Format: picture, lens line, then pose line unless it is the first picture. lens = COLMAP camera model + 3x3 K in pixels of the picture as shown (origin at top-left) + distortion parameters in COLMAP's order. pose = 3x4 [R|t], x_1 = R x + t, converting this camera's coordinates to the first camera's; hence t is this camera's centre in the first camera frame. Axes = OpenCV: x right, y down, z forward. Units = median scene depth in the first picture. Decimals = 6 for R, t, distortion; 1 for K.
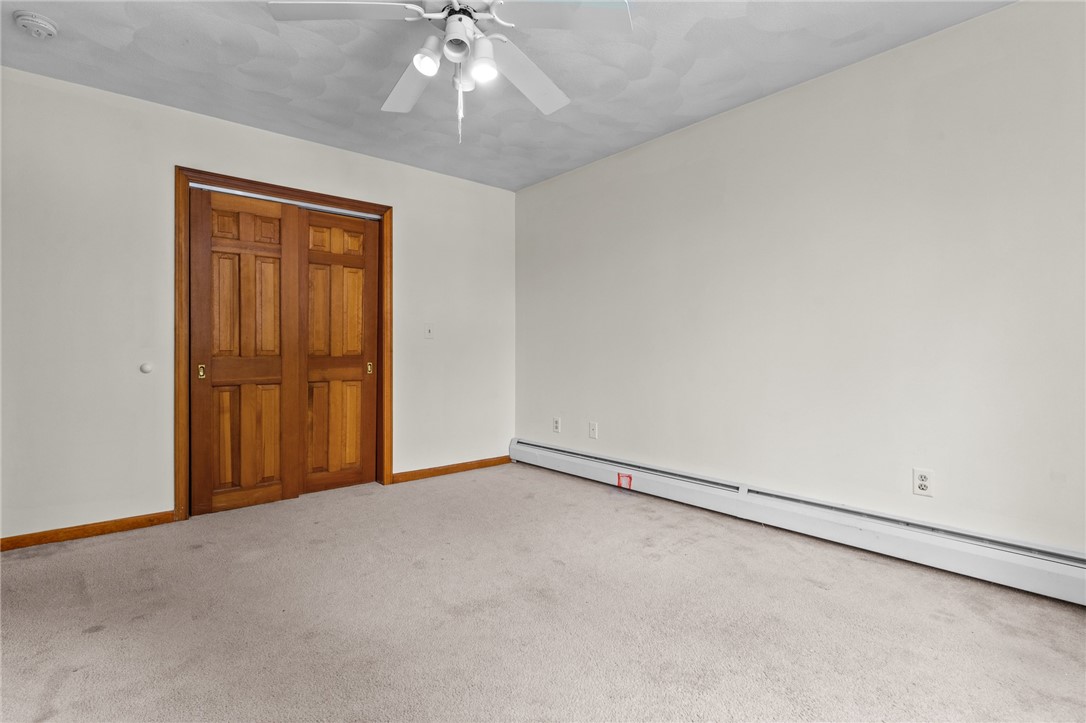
lens RADIAL K [[529.8, 0, 533.1], [0, 529.8, 349.6], [0, 0, 1]] dist [0.000508, 0.000012]
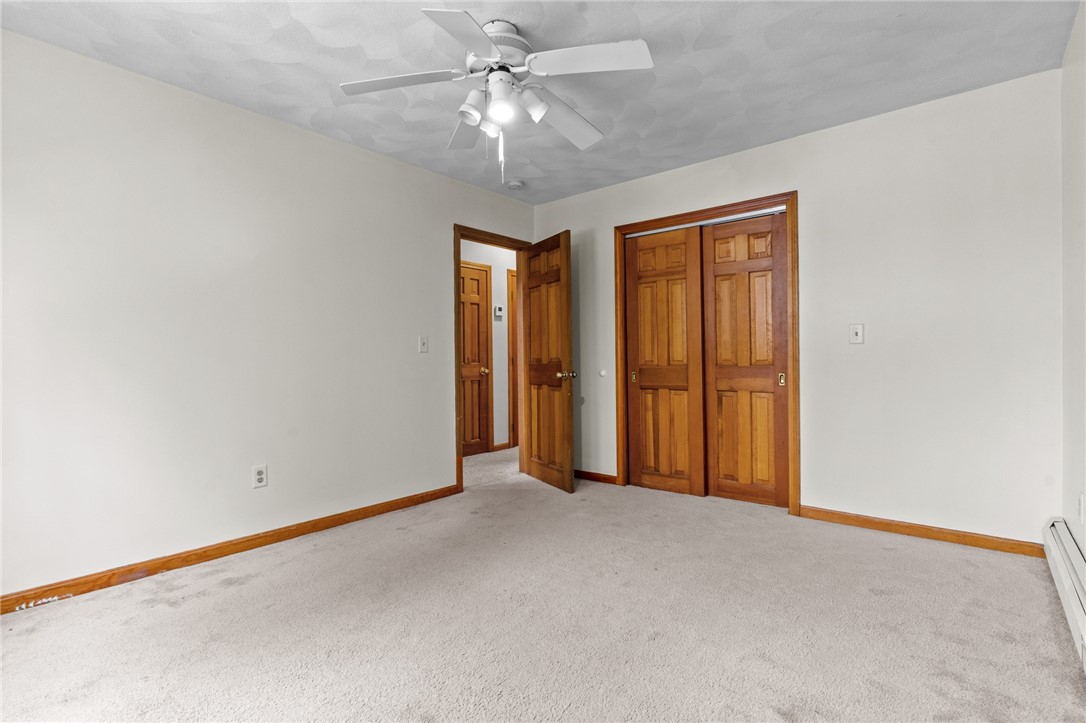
lens RADIAL K [[523.3, 0, 543.0], [0, 523.3, 361.5], [0, 0, 1]] dist [0.000221, 0.000130]
pose [[0.170212, -0.000901, -0.985407, 0.558843], [0.009467, 0.999955, 0.000721, 0.000258], [0.985362, -0.009451, 0.170212, 0.512820]]
